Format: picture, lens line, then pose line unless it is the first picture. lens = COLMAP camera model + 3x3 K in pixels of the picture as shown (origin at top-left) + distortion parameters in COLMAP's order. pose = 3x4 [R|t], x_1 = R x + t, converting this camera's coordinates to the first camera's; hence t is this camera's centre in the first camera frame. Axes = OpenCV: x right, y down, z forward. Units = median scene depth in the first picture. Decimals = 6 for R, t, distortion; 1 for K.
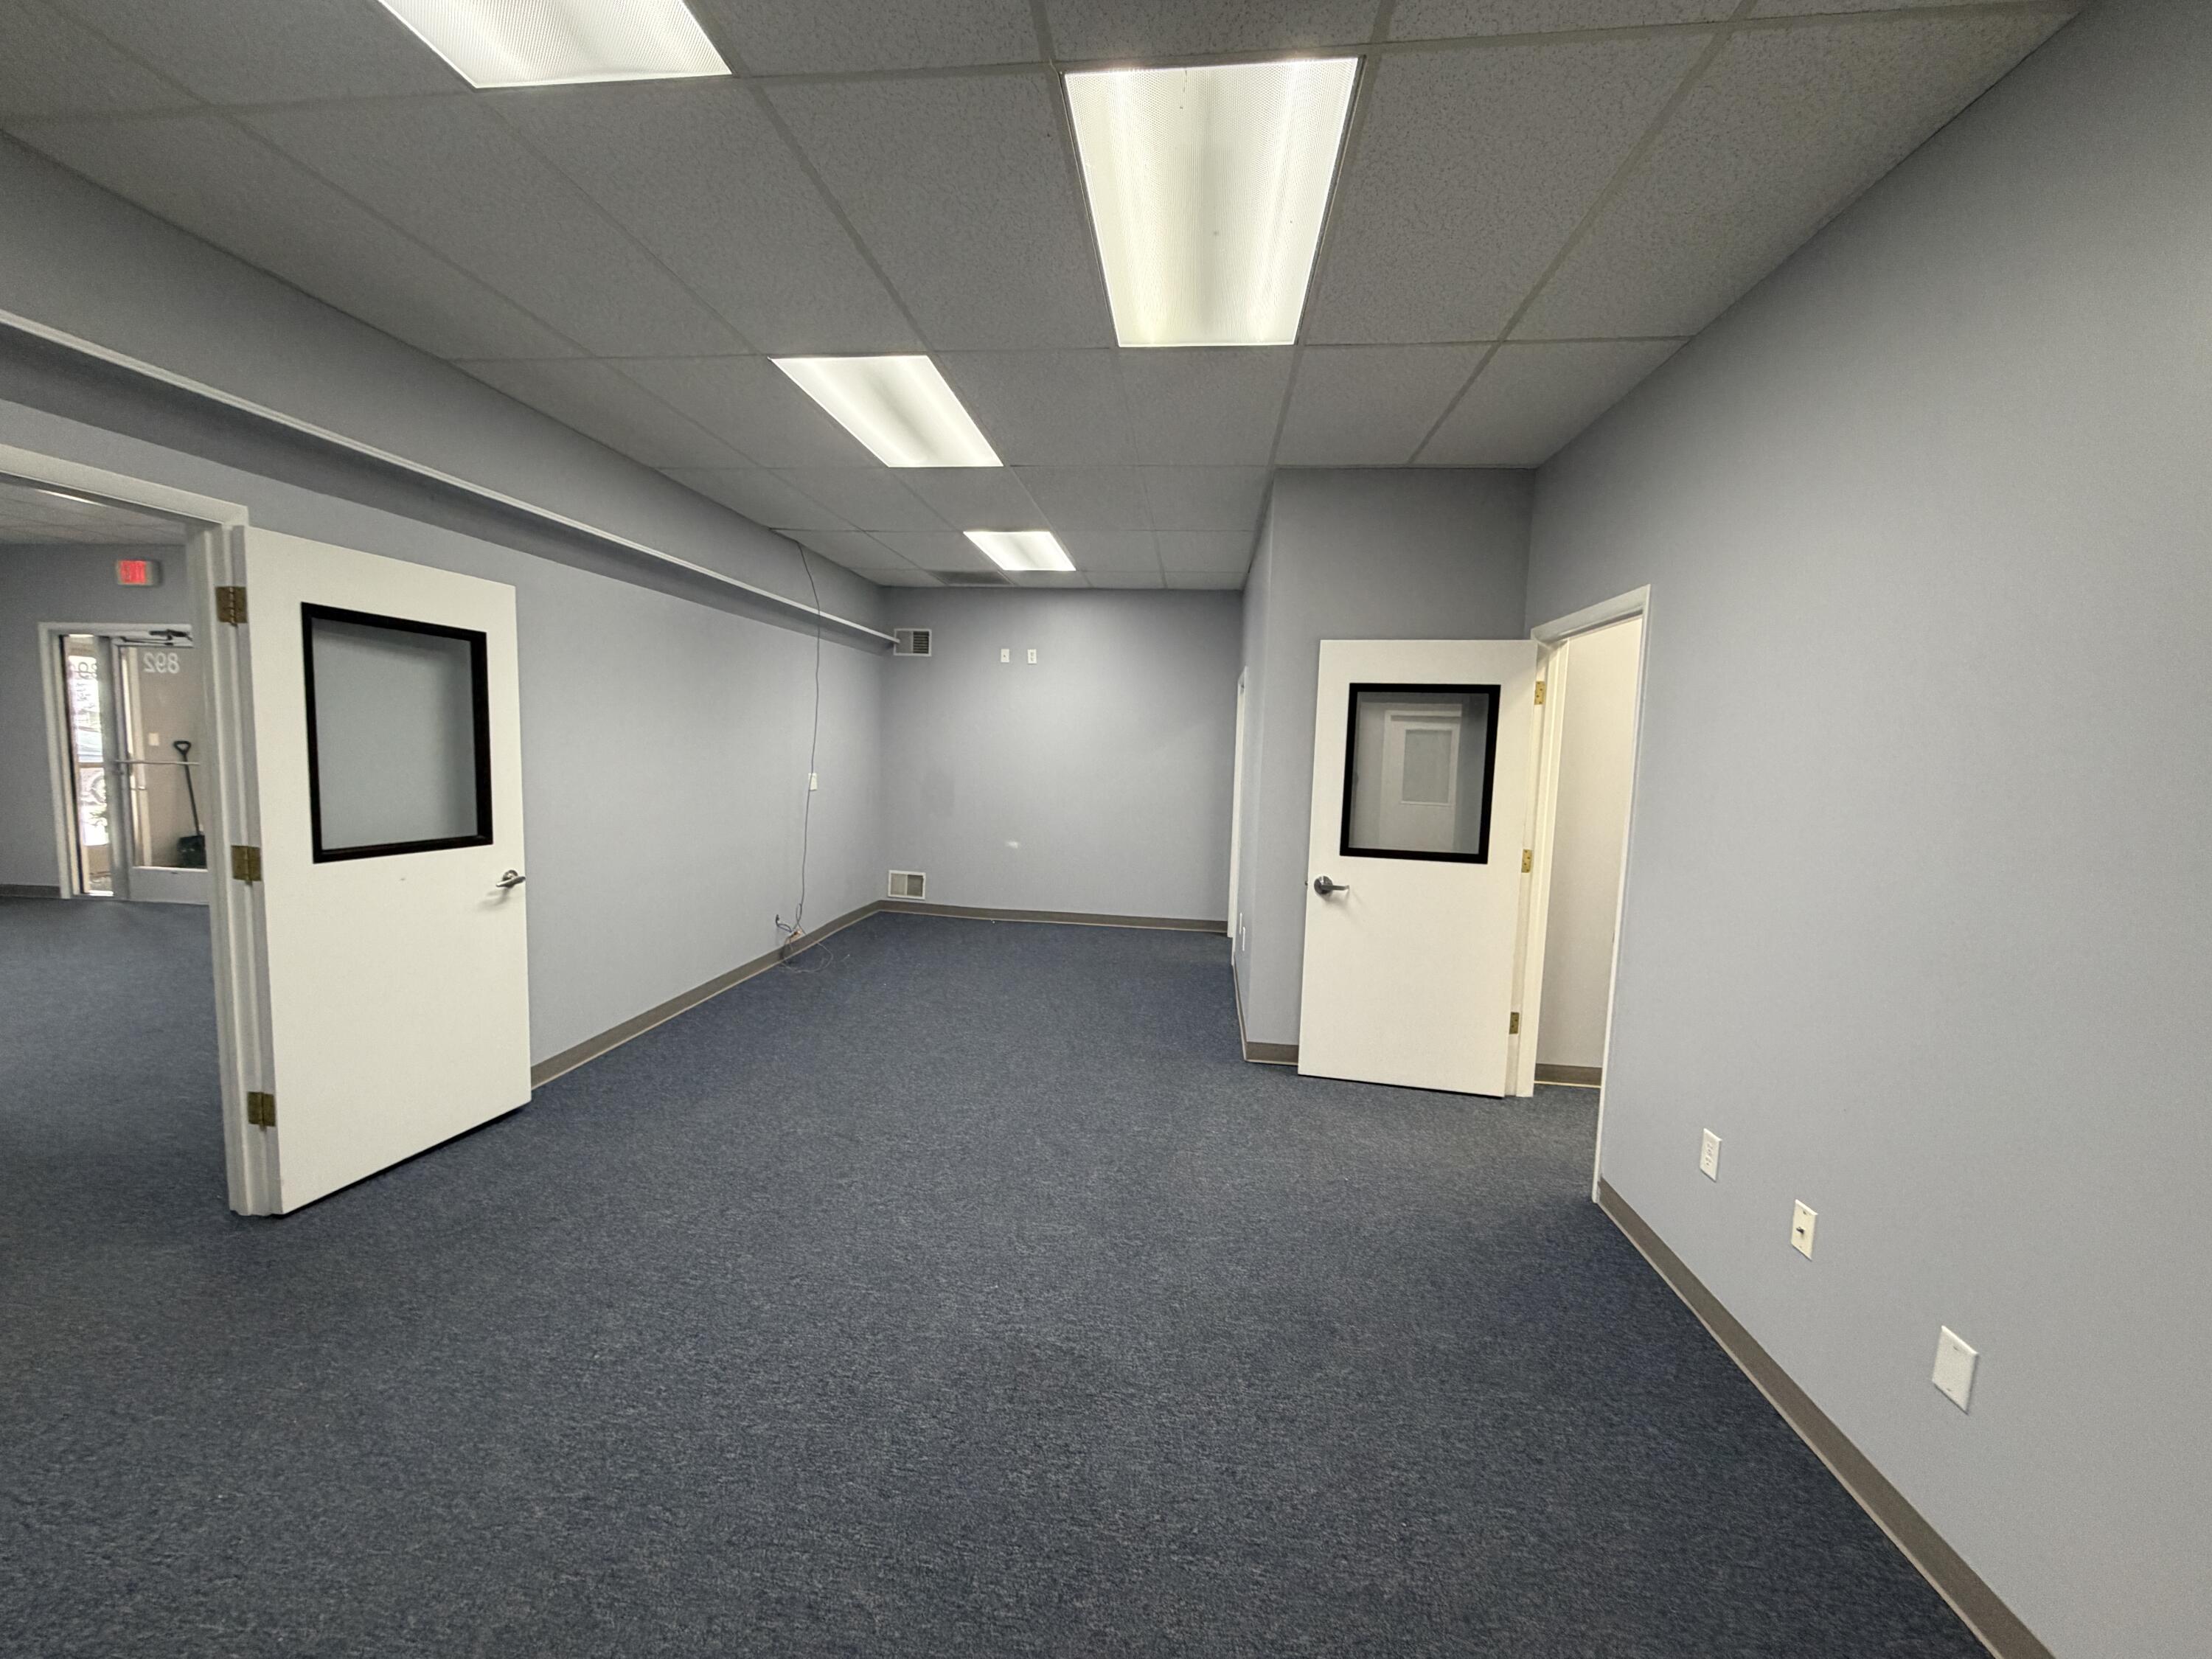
lens RADIAL K [[888.0, 0, 1106.0], [0, 888.0, 829.5], [0, 0, 1]] dist [0.002024, 0.000238]
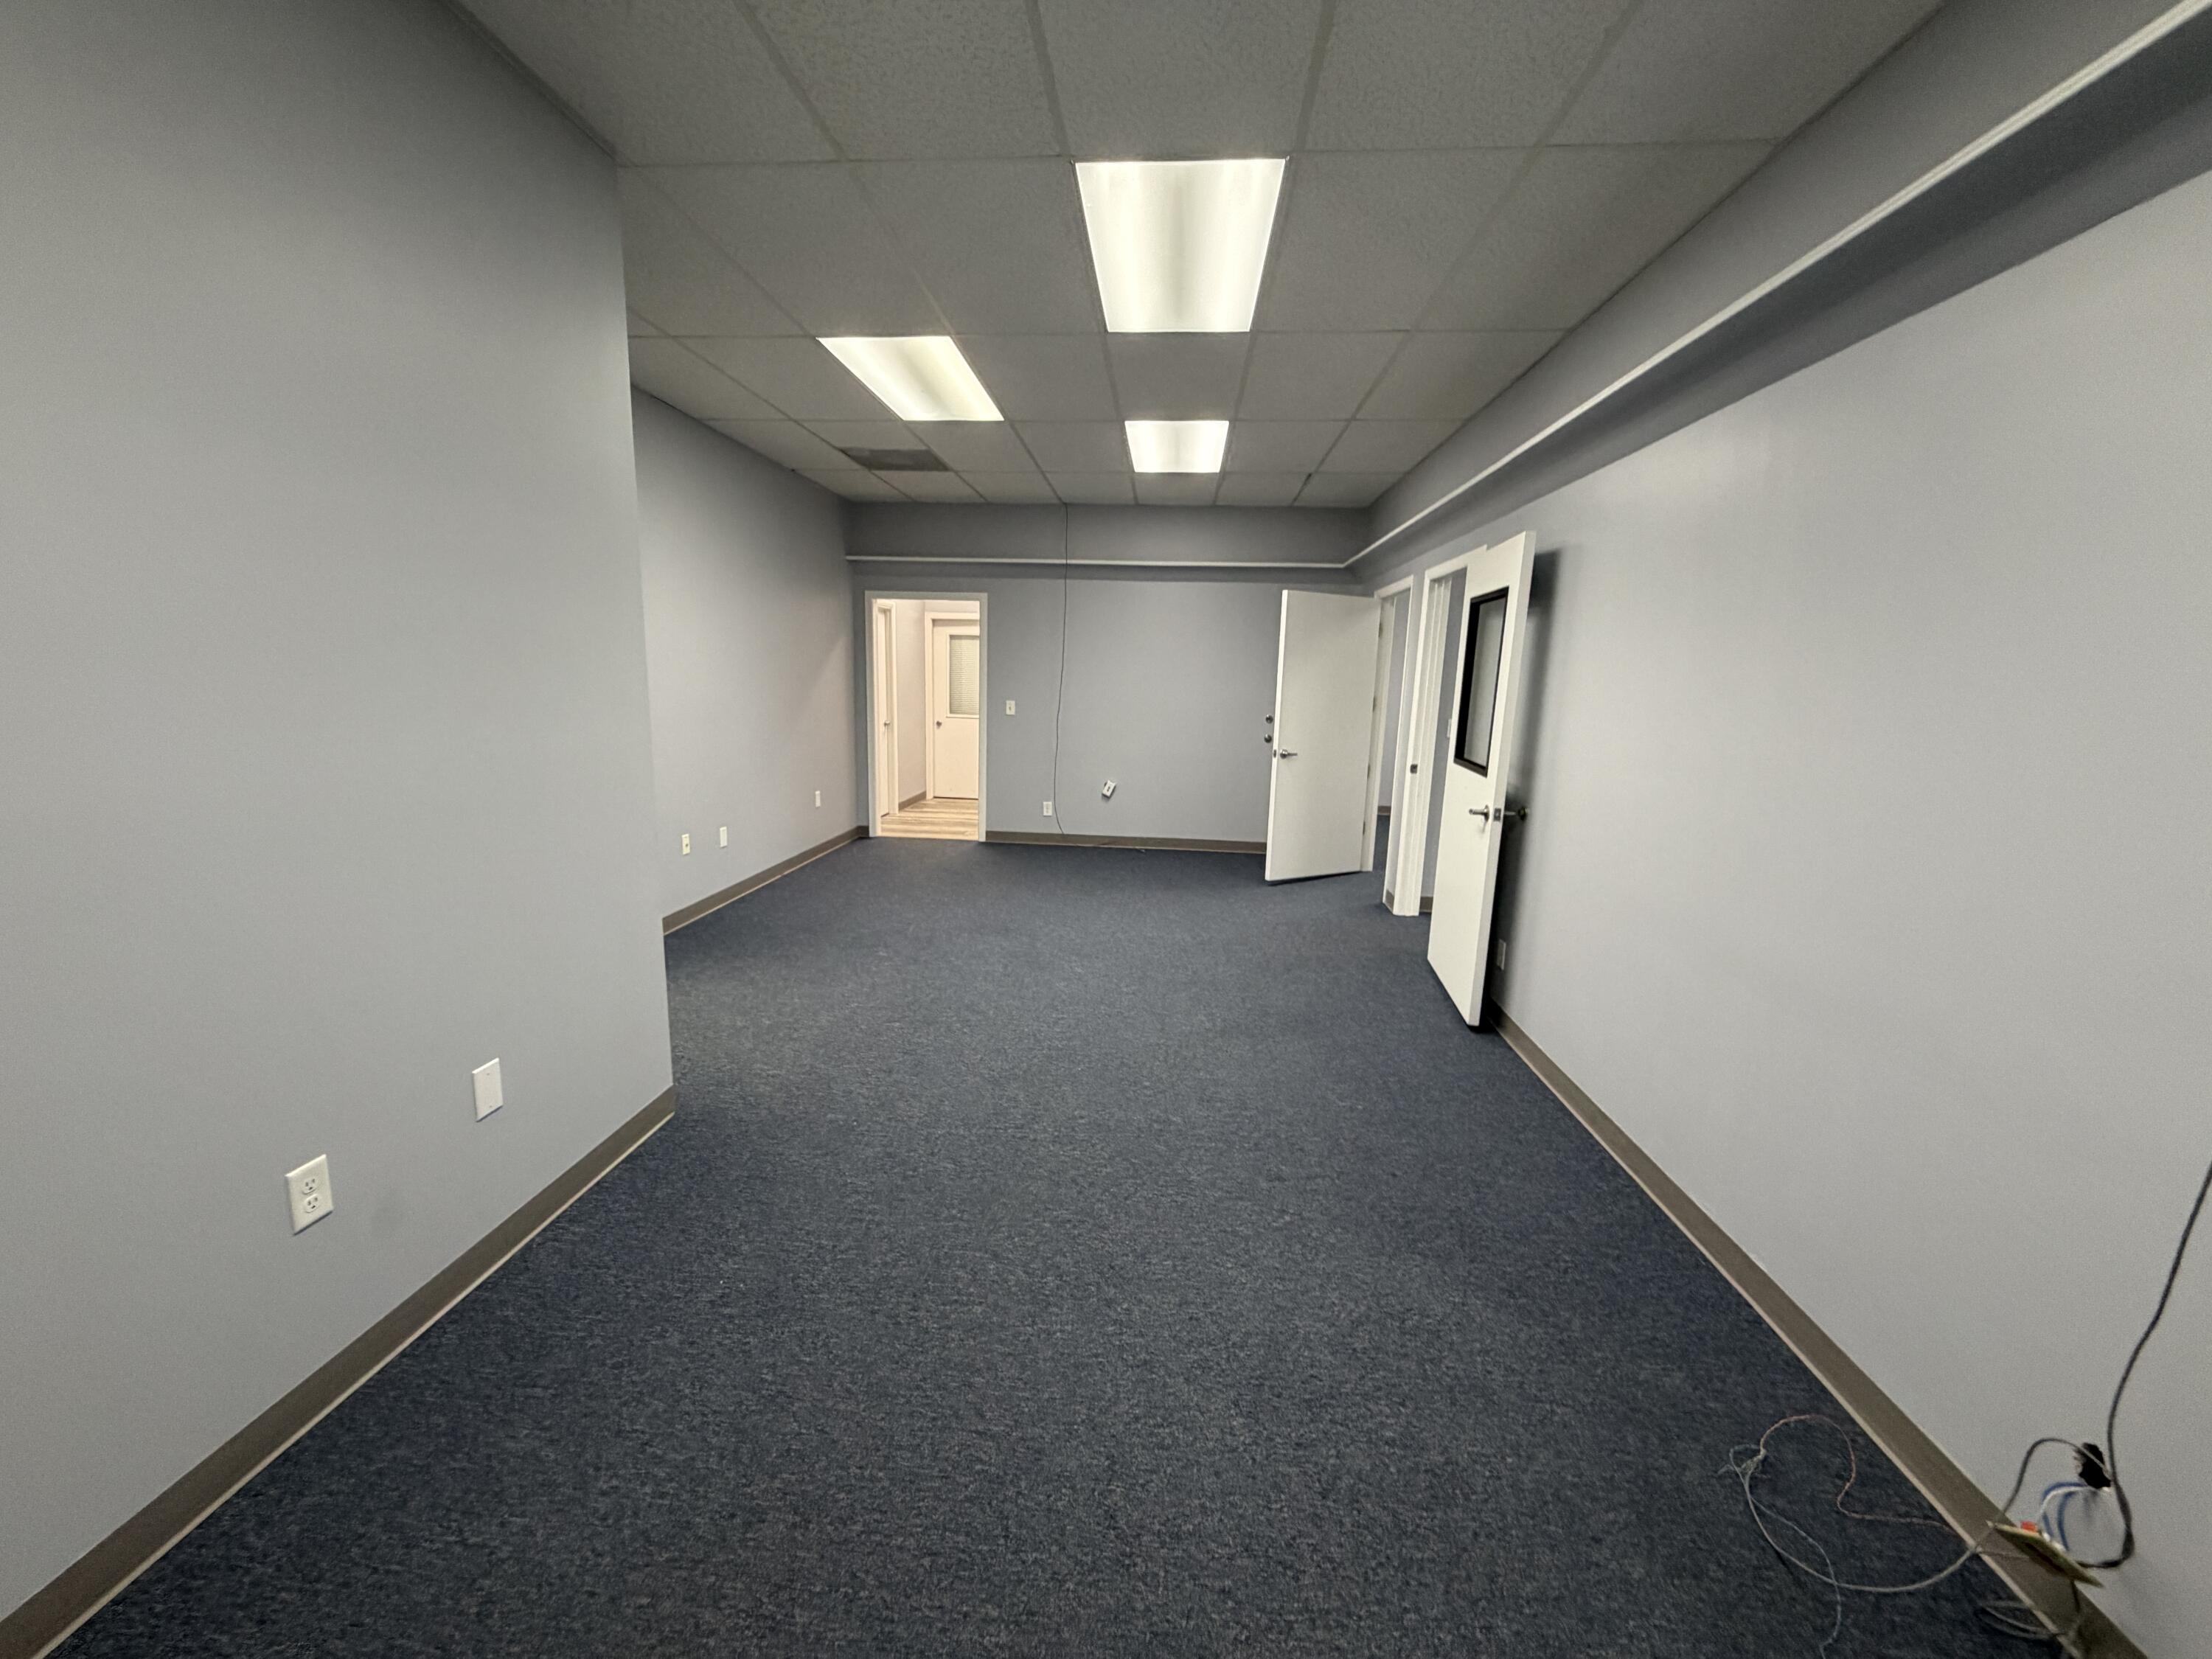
lens RADIAL K [[943.5, 0, 1106.0], [0, 943.5, 829.5], [0, 0, 1]] dist [0.092928, 0.000075]
pose [[0.999372, -0.017872, 0.030600, -0.044232], [0.015301, 0.996492, 0.082280, 0.033358], [-0.031963, -0.081760, 0.996139, -0.411524]]
